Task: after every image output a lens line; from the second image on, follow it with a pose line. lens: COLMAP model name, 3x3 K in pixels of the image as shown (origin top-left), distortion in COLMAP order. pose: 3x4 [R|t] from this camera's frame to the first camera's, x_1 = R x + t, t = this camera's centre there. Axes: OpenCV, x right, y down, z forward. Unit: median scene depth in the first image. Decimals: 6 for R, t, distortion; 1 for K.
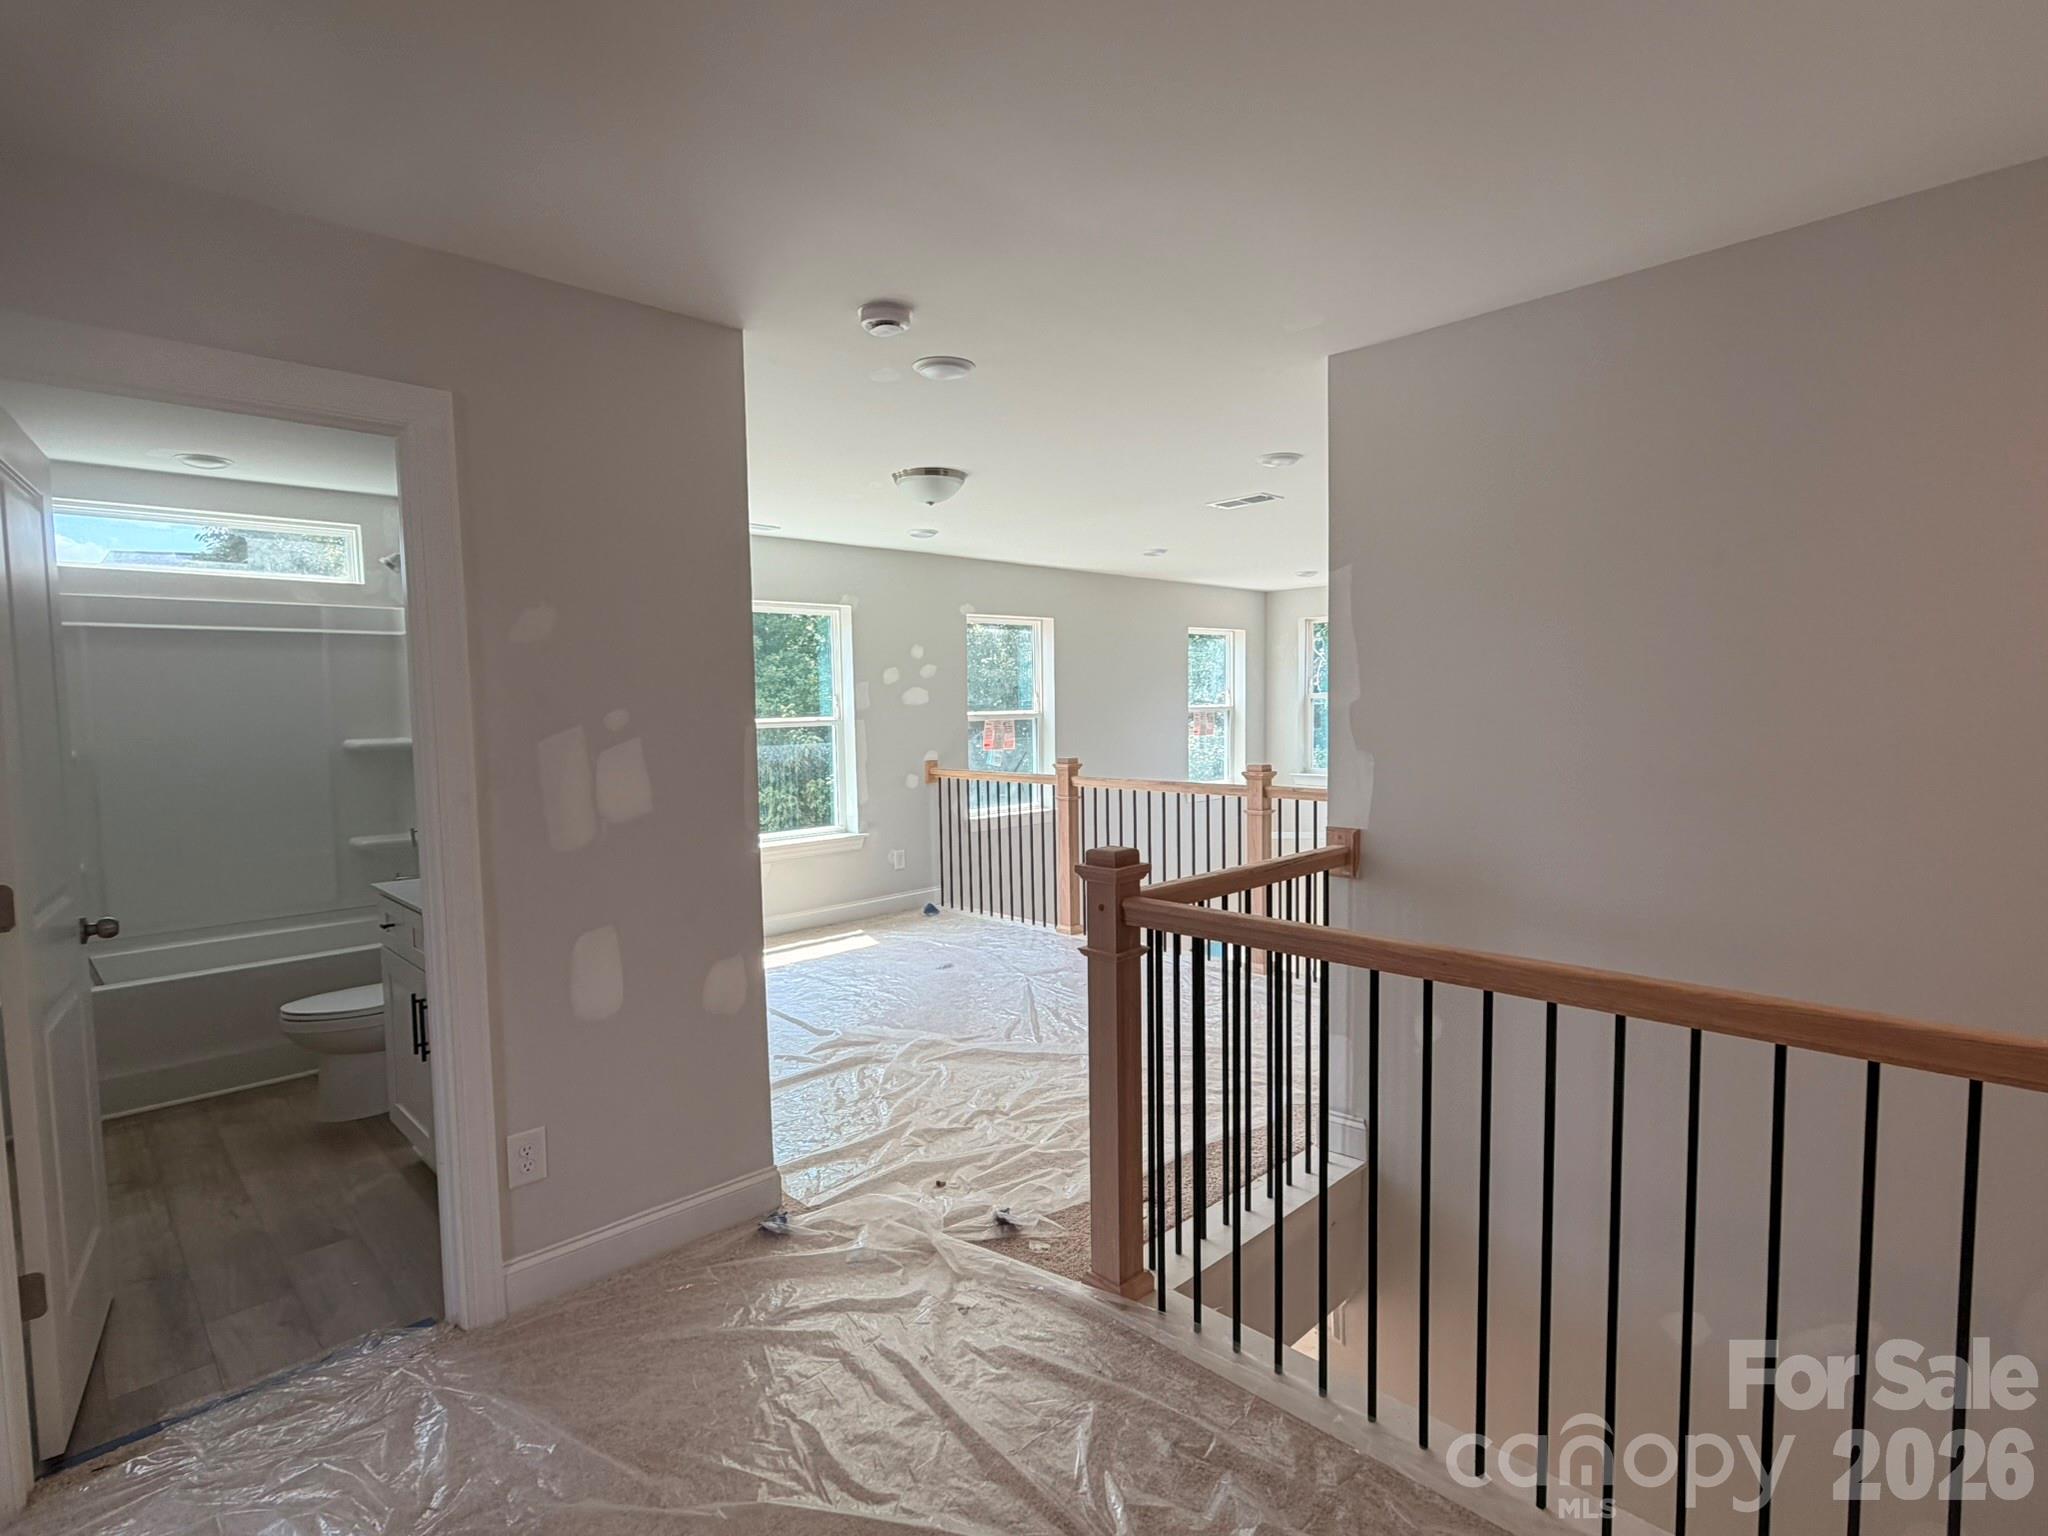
lens RADIAL K [[1045.3, 0, 1014.7], [0, 1045.3, 775.4], [0, 0, 1]] dist [0.008731, 0.001185]
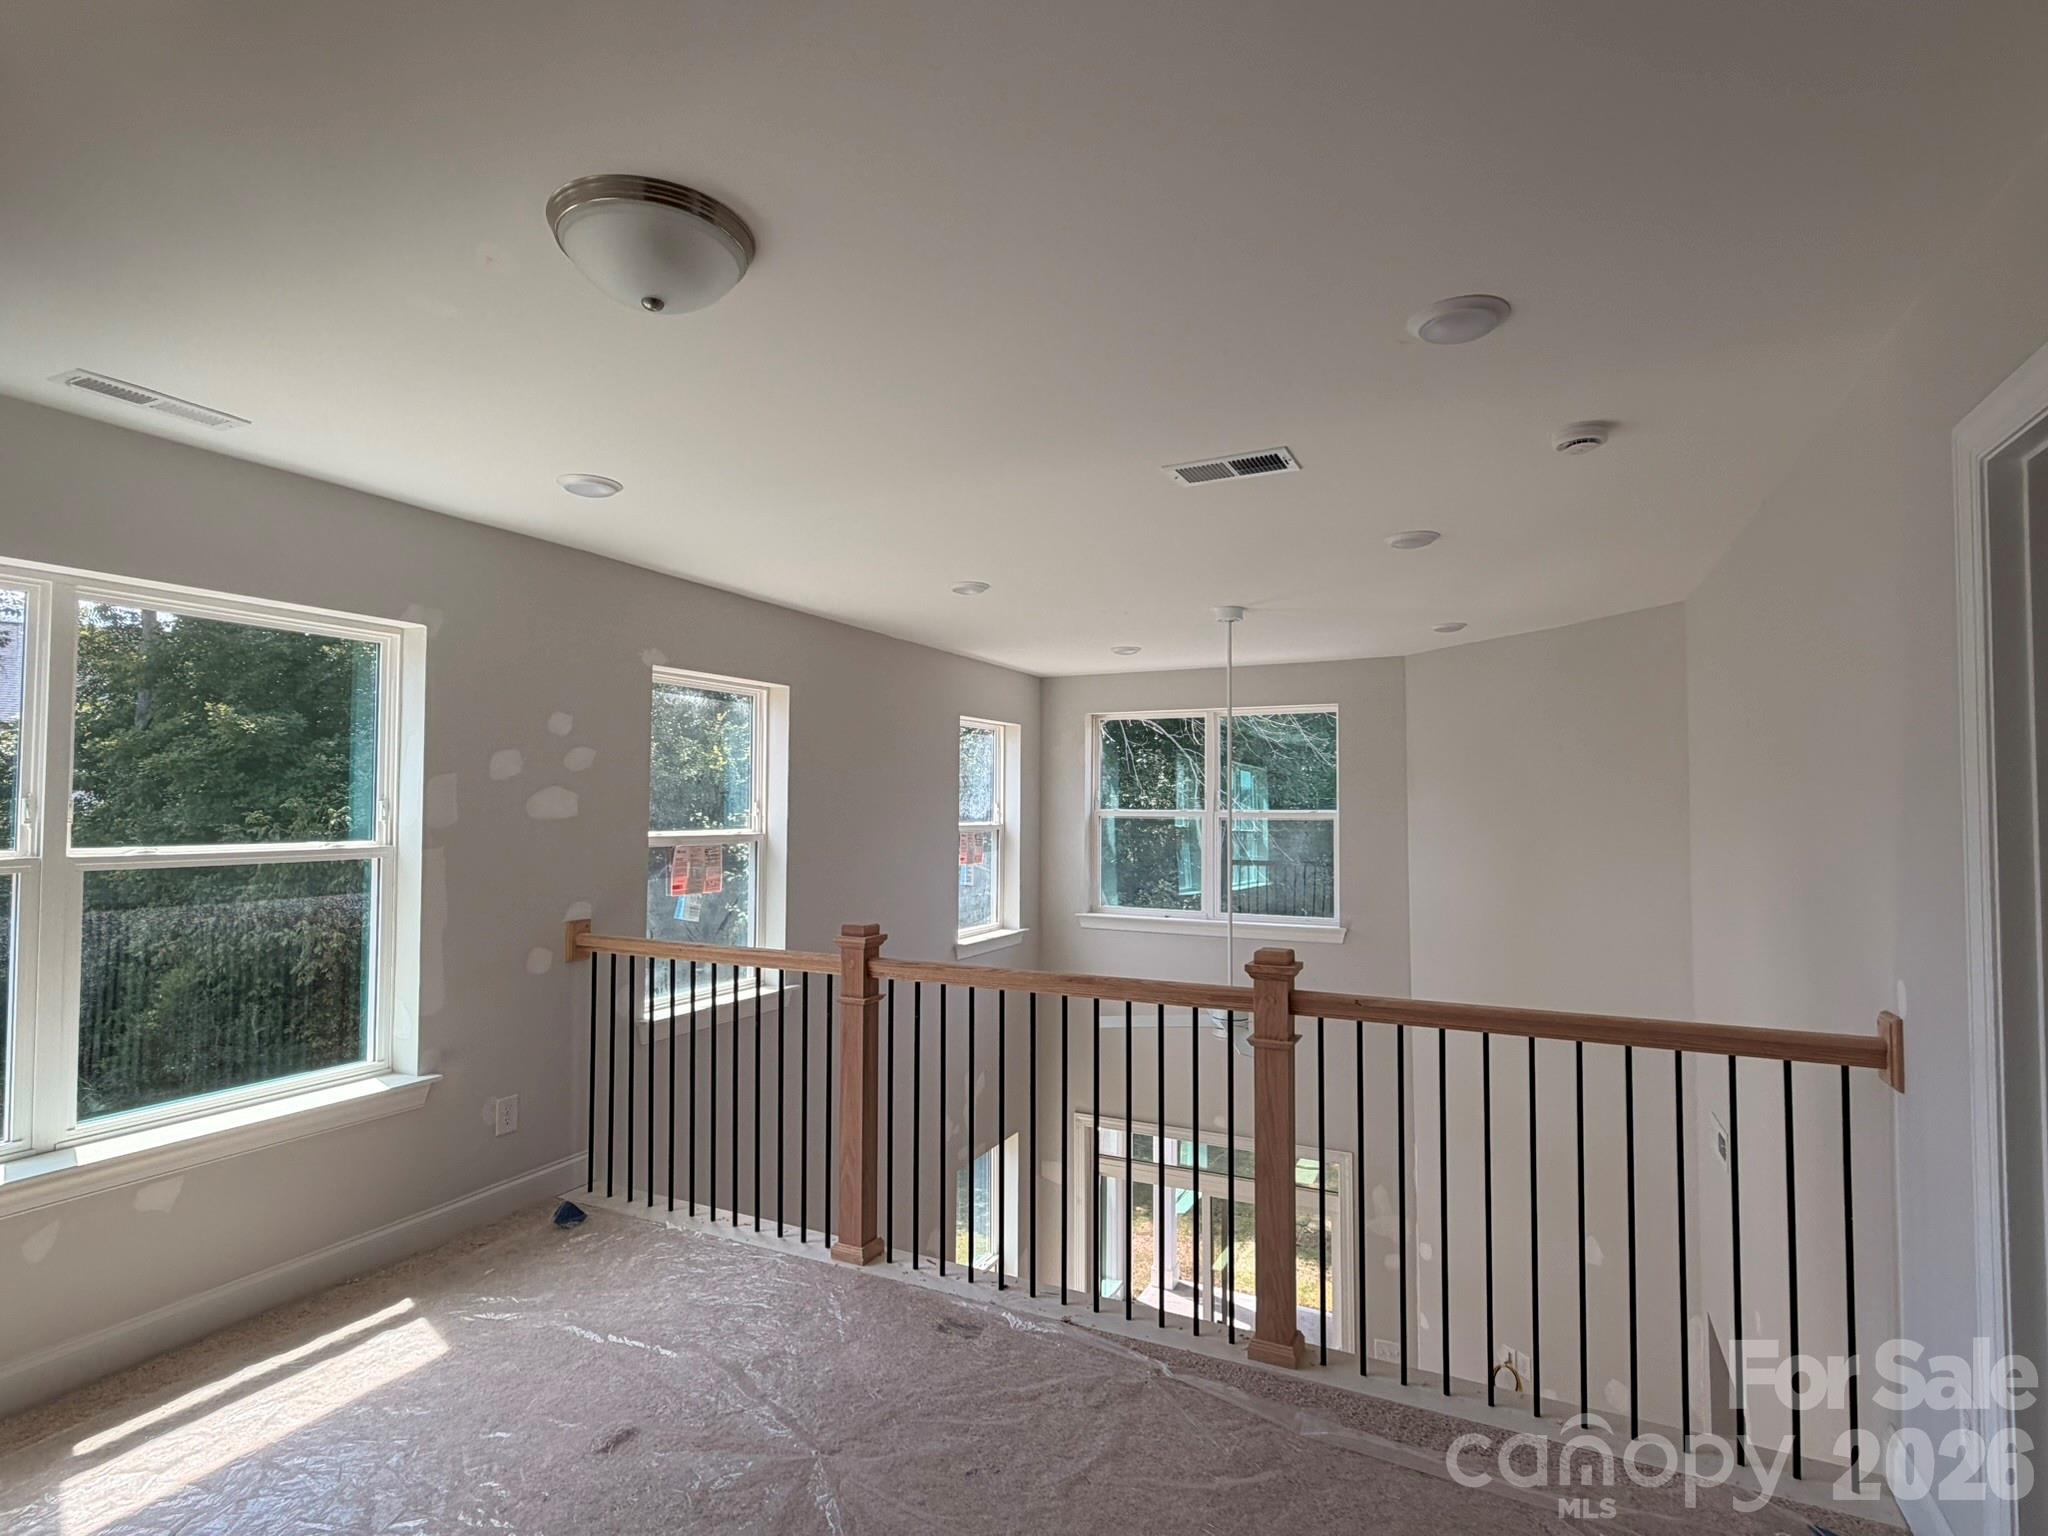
lens RADIAL K [[1045.3, 0, 1014.7], [0, 1045.3, 775.4], [0, 0, 1]] dist [0.008731, 0.001185]
pose [[0.941980, 0.030623, 0.334269, -0.051217], [0.004270, 0.994656, -0.103157, -0.032984], [-0.335642, 0.098599, 0.936815, 0.405895]]
